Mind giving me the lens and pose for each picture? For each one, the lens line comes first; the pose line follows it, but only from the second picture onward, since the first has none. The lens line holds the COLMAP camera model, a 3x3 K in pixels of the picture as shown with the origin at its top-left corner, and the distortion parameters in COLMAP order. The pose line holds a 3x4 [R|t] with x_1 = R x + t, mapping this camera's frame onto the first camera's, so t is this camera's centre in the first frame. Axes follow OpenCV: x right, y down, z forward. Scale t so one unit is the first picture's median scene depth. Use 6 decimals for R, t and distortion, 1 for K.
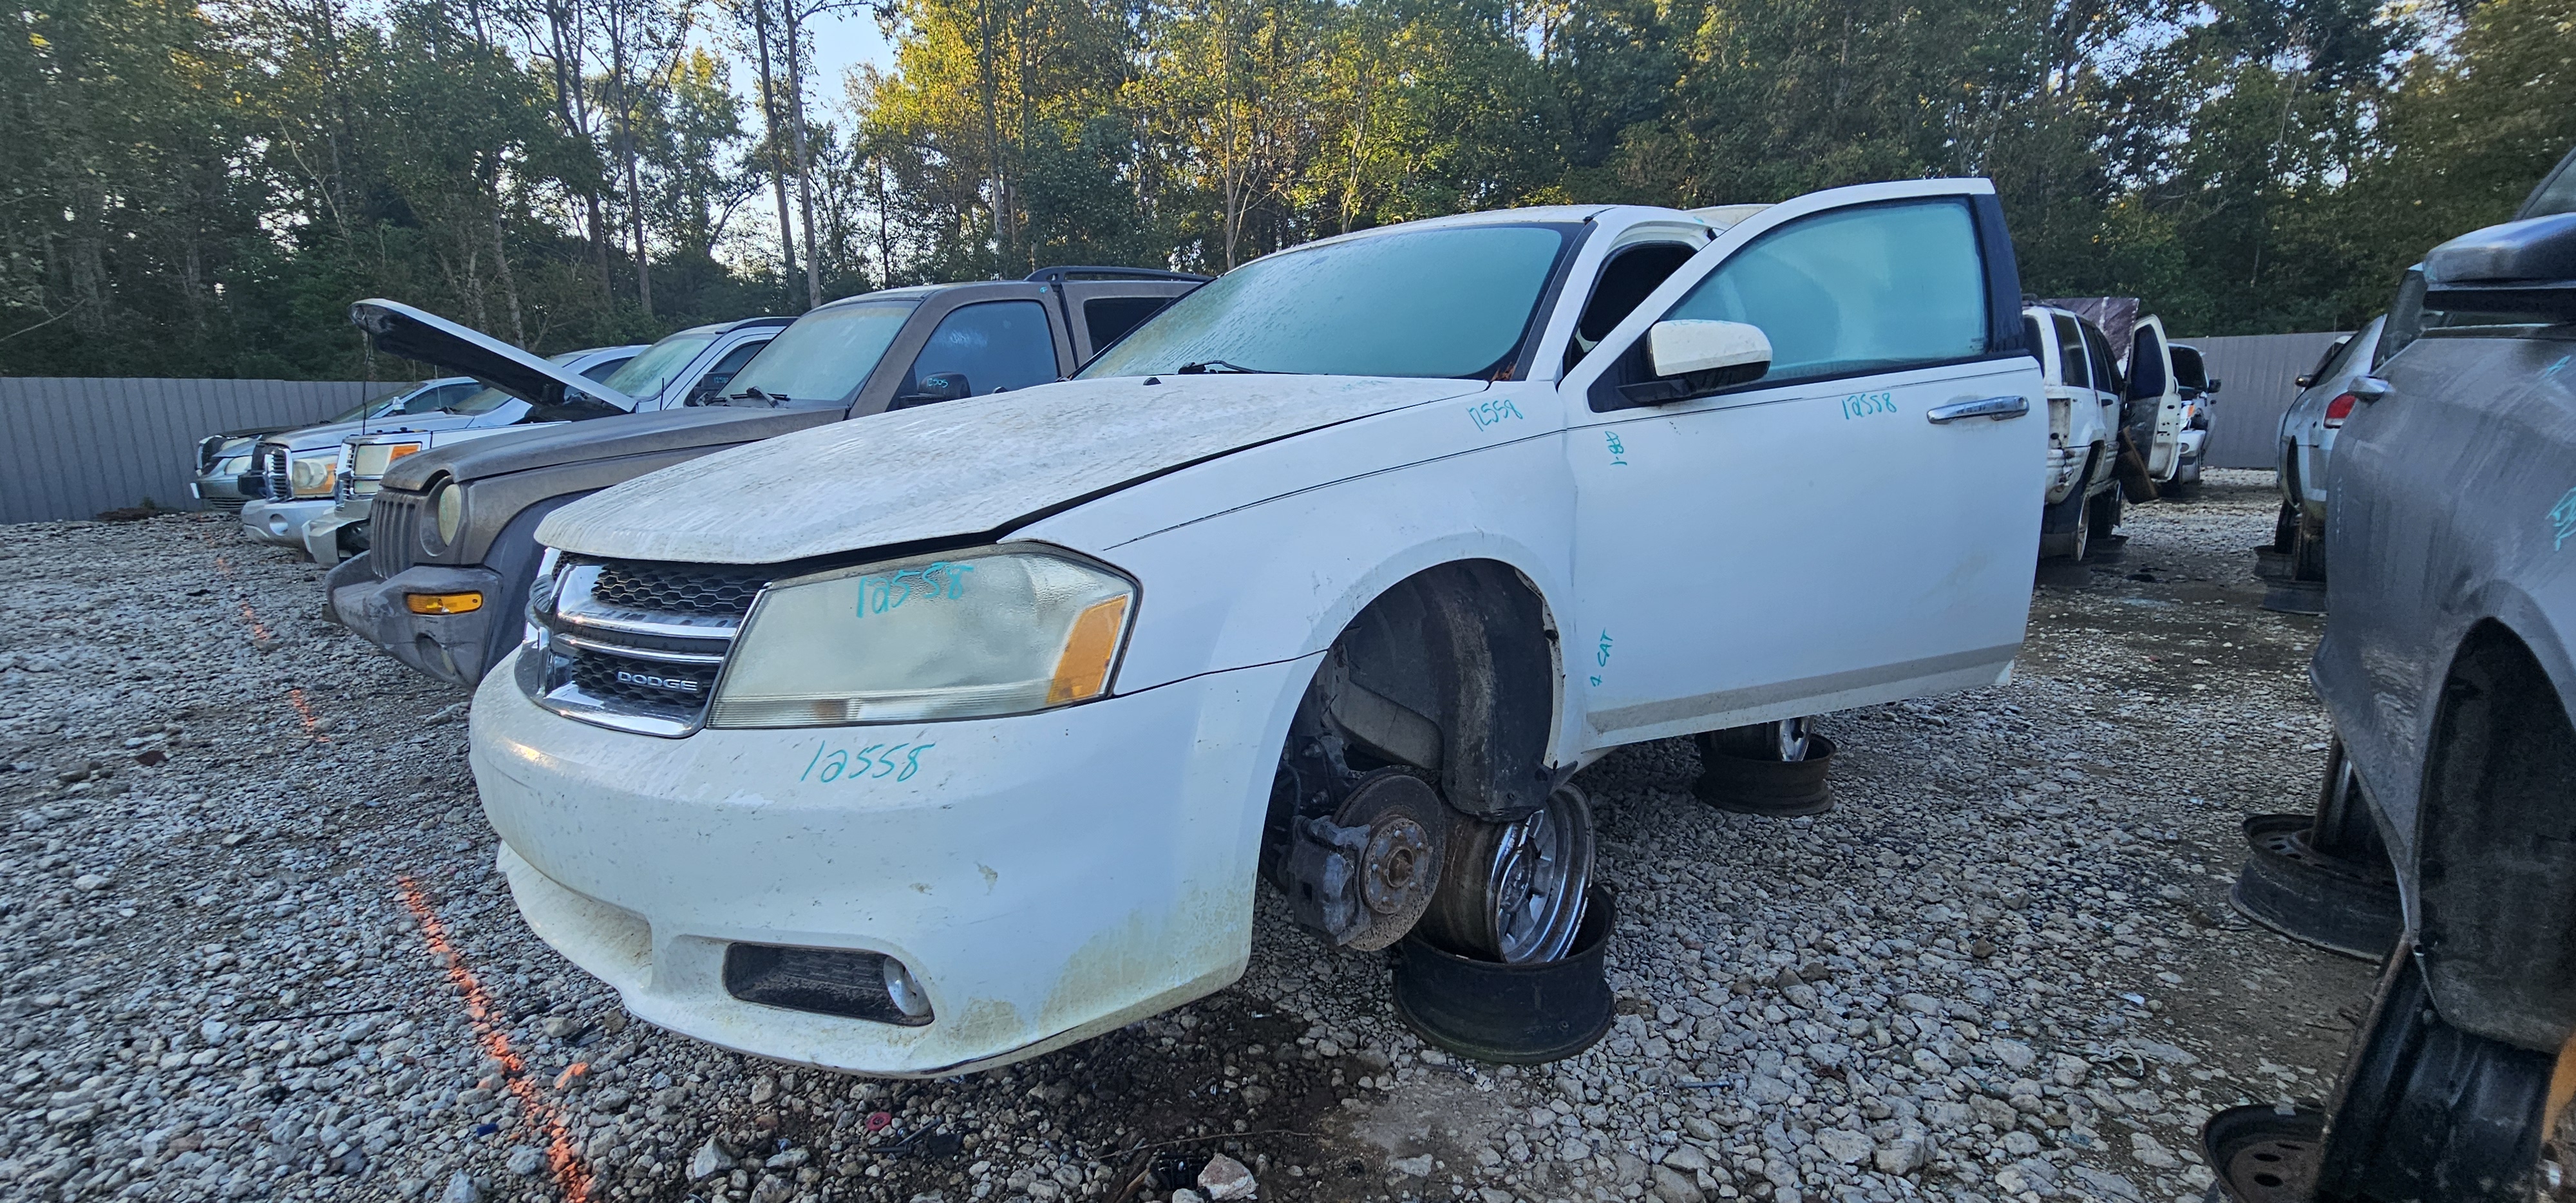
lens RADIAL K [[1066.5, 0, 1287.3], [0, 1066.5, 594.7], [0, 0, 1]] dist [-0.001644, 0.000186]
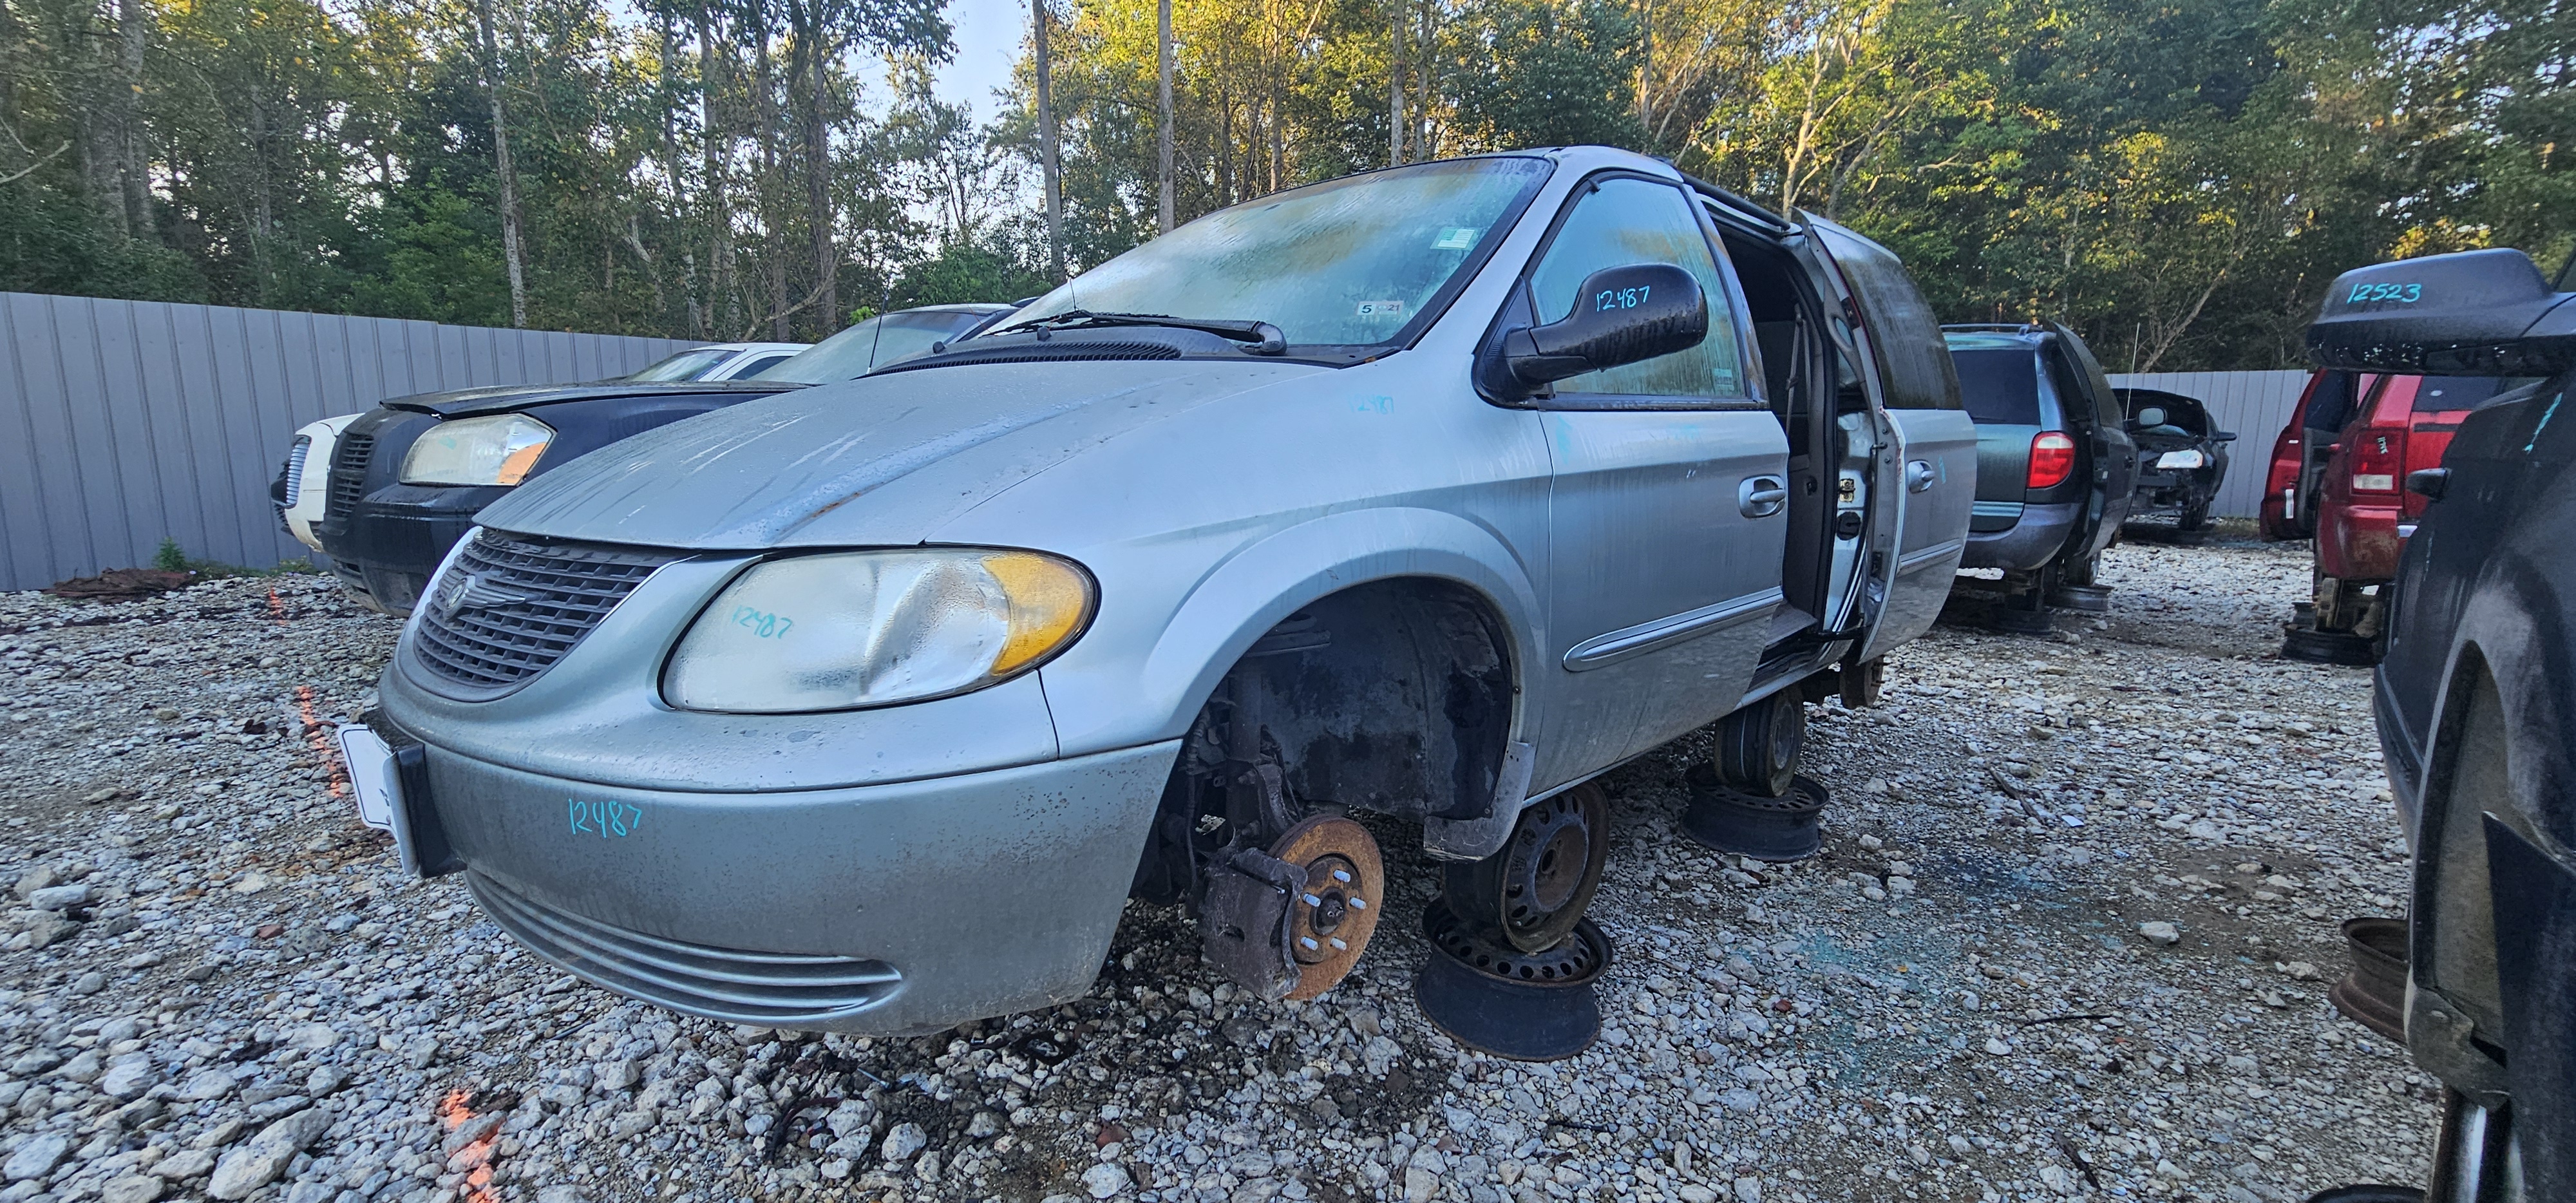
lens RADIAL K [[1065.1, 0, 1289.1], [0, 1065.1, 599.4], [0, 0, 1]] dist [0.000477, -0.000154]
pose [[0.999291, 0.031467, -0.020668, -0.309301], [-0.031876, 0.999297, -0.019741, -0.041256], [0.020033, 0.020386, 0.999591, 0.295929]]
